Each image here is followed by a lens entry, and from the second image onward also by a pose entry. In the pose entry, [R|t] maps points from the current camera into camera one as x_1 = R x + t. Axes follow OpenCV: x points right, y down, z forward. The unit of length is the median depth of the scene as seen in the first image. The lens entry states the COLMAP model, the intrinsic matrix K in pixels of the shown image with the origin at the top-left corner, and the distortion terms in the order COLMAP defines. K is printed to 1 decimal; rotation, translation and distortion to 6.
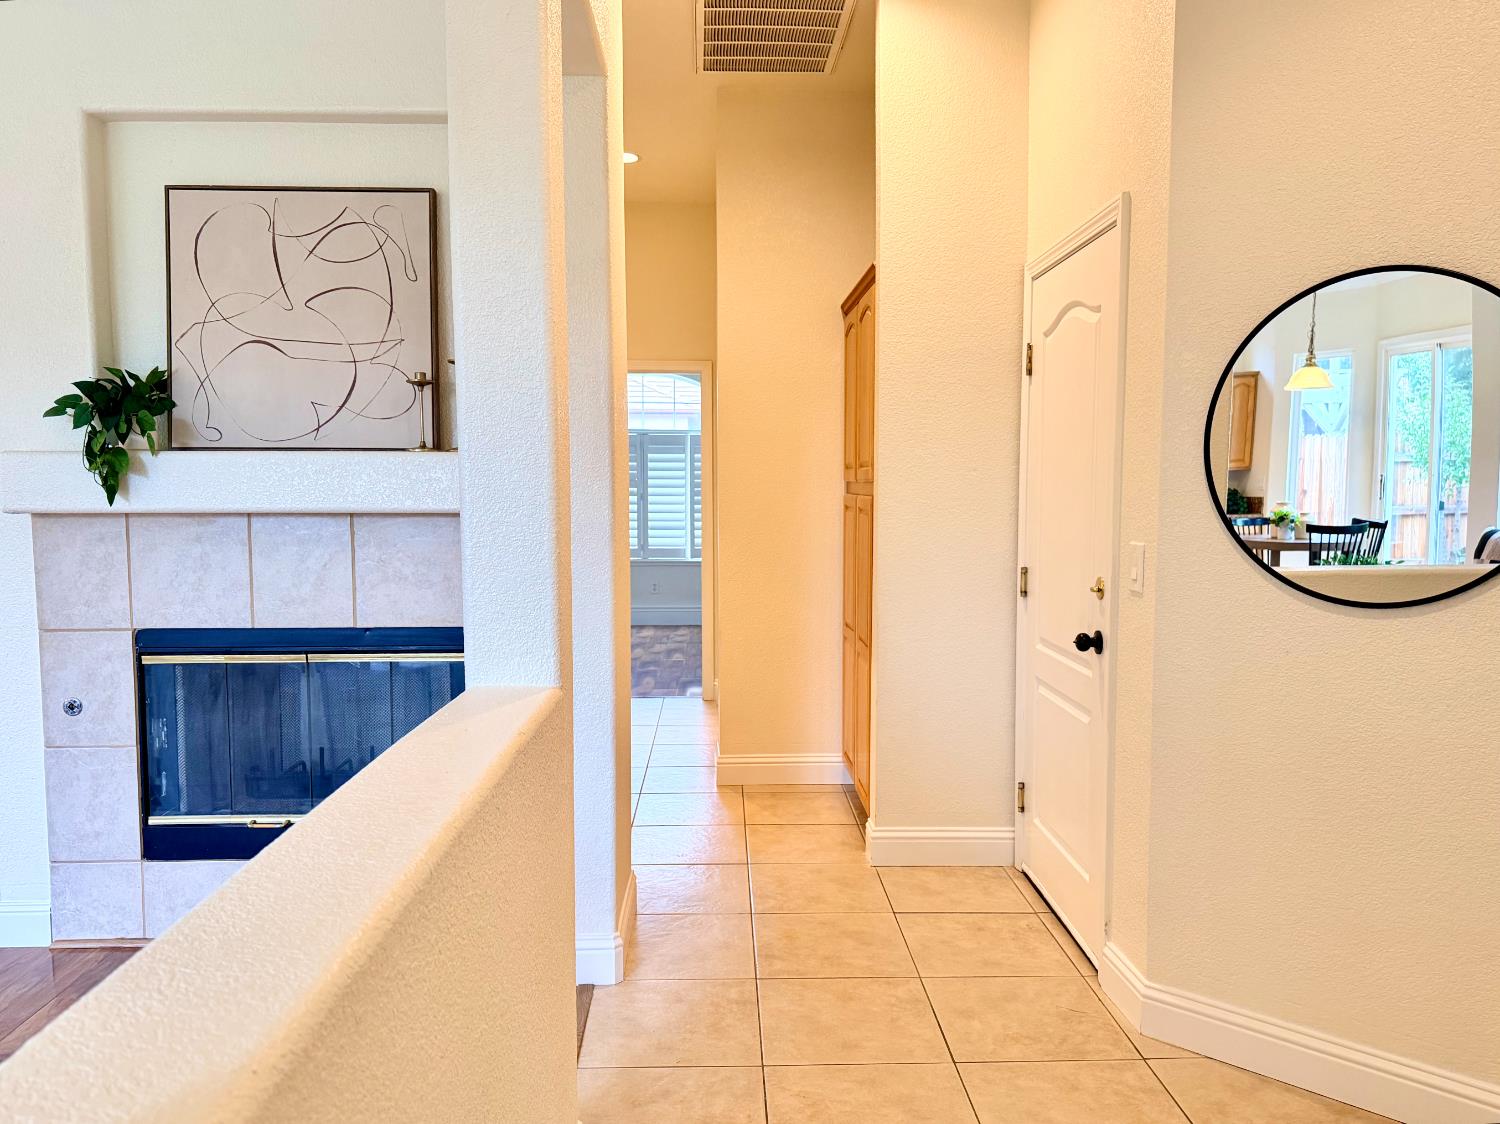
lens RADIAL K [[1055.4, 0, 746.4], [0, 1055.4, 558.6], [0, 0, 1]] dist [0.026017, -0.044374]
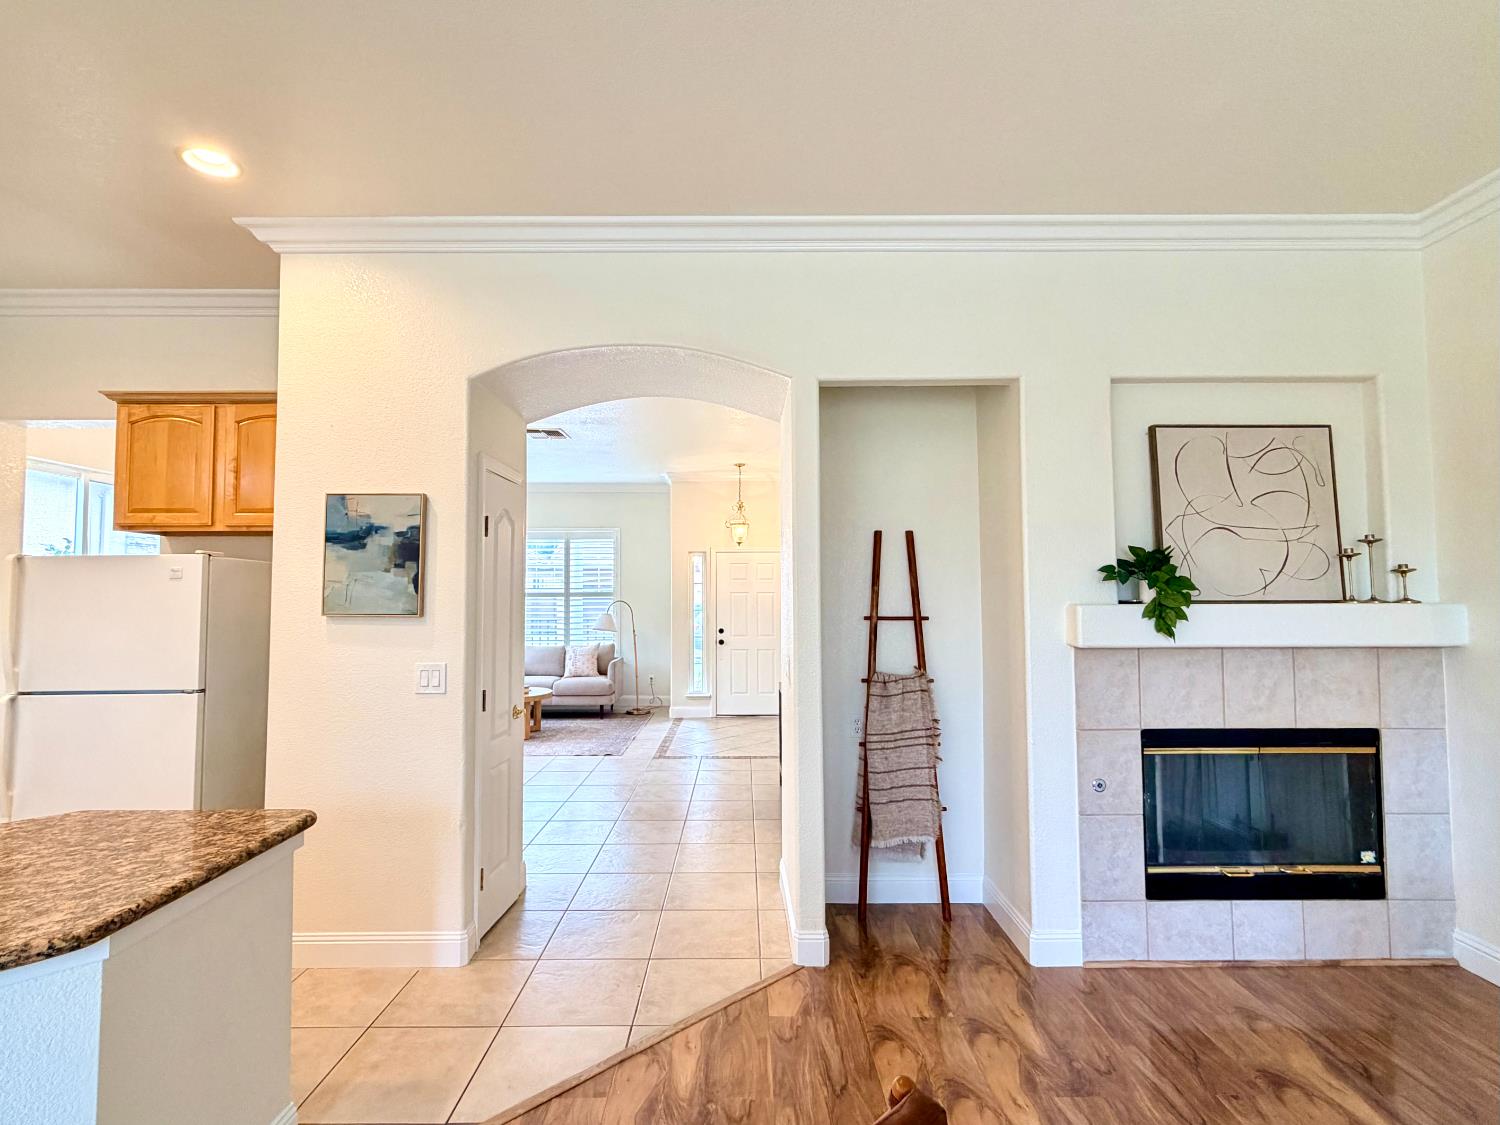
lens RADIAL K [[706.7, 0, 746.9], [0, 706.7, 563.8], [0, 0, 1]] dist [0.001128, -0.001257]
pose [[0.999597, -0.003307, -0.028198, -1.078284], [-0.000111, 0.992731, -0.120355, -0.038637], [0.028391, 0.120310, 0.992330, 0.022353]]
